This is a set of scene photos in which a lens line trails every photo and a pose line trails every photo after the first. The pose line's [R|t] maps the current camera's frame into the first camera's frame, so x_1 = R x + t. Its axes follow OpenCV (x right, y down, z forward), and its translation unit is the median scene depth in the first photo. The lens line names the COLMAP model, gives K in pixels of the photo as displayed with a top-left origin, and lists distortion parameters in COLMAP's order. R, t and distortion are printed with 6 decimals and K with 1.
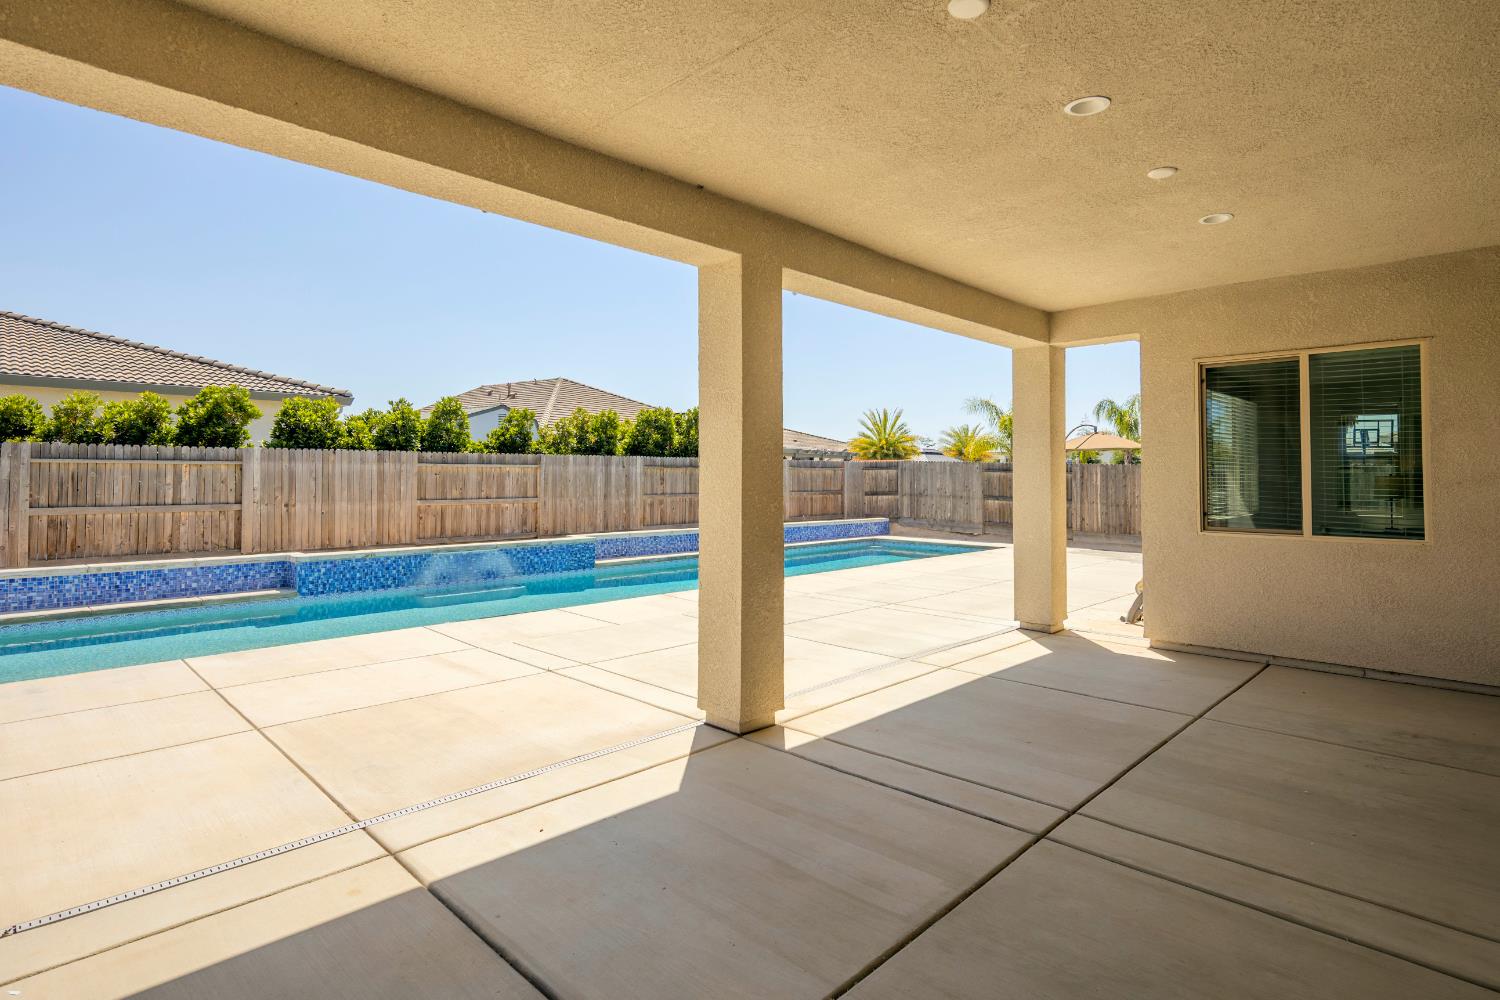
lens RADIAL K [[761.4, 0, 757.6], [0, 761.4, 411.0], [0, 0, 1]] dist [0.004868, -0.005421]
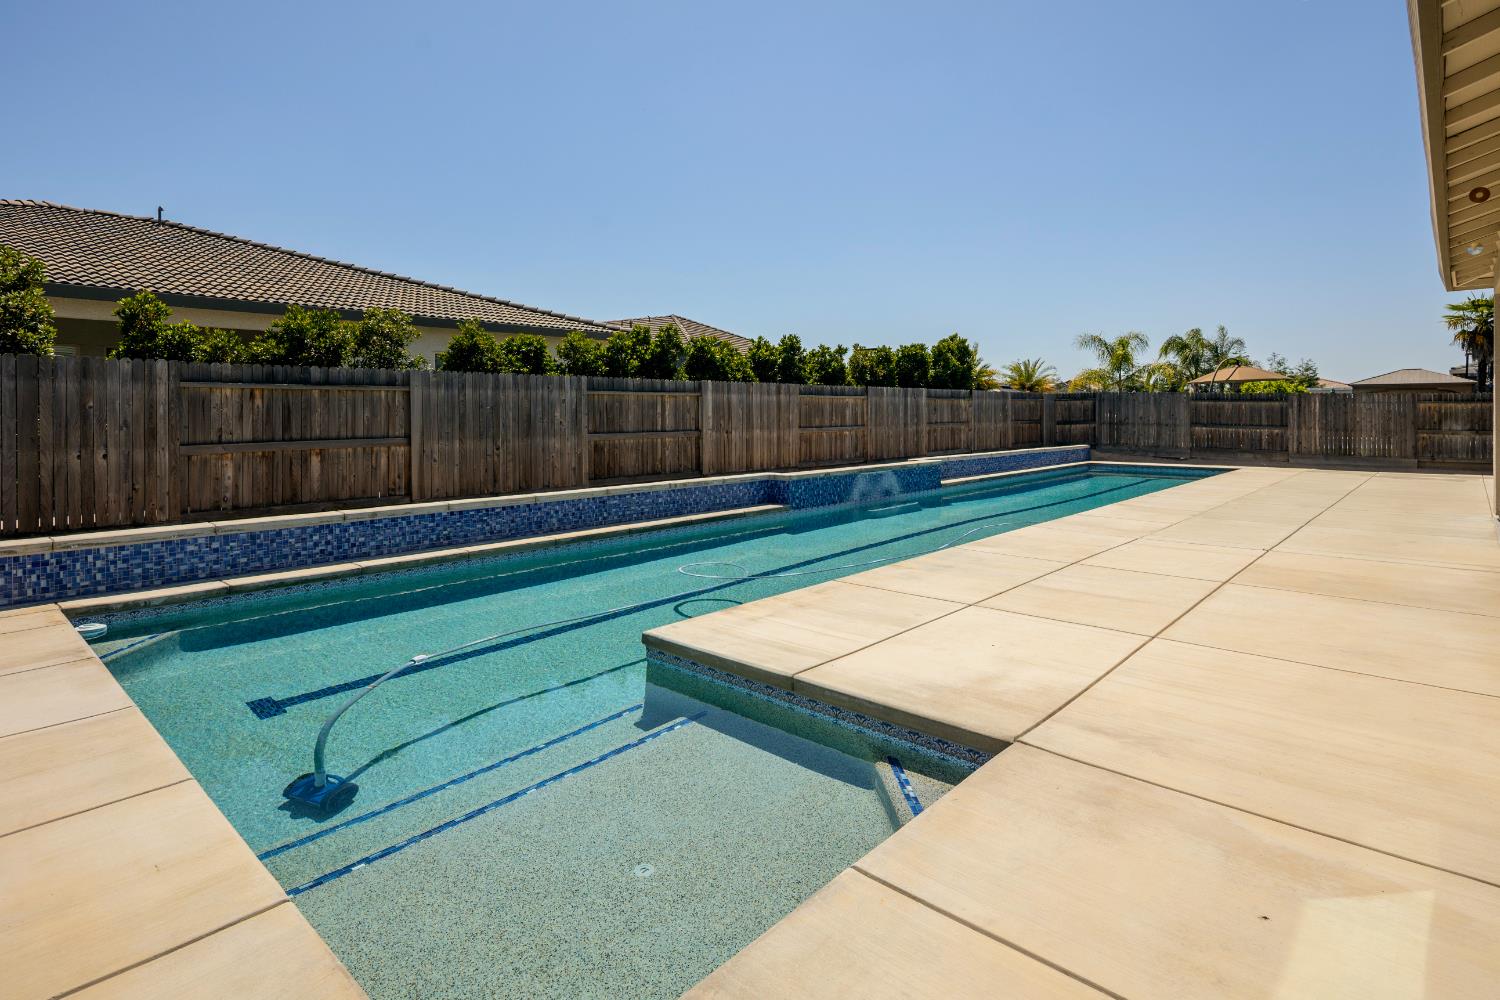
lens RADIAL K [[761.4, 0, 757.6], [0, 761.4, 411.0], [0, 0, 1]] dist [0.004868, -0.005421]
pose [[0.999476, -0.007899, 0.031405, -0.464171], [0.005288, 0.996586, 0.082388, 0.001367], [-0.031948, -0.082178, 0.996105, -0.081268]]
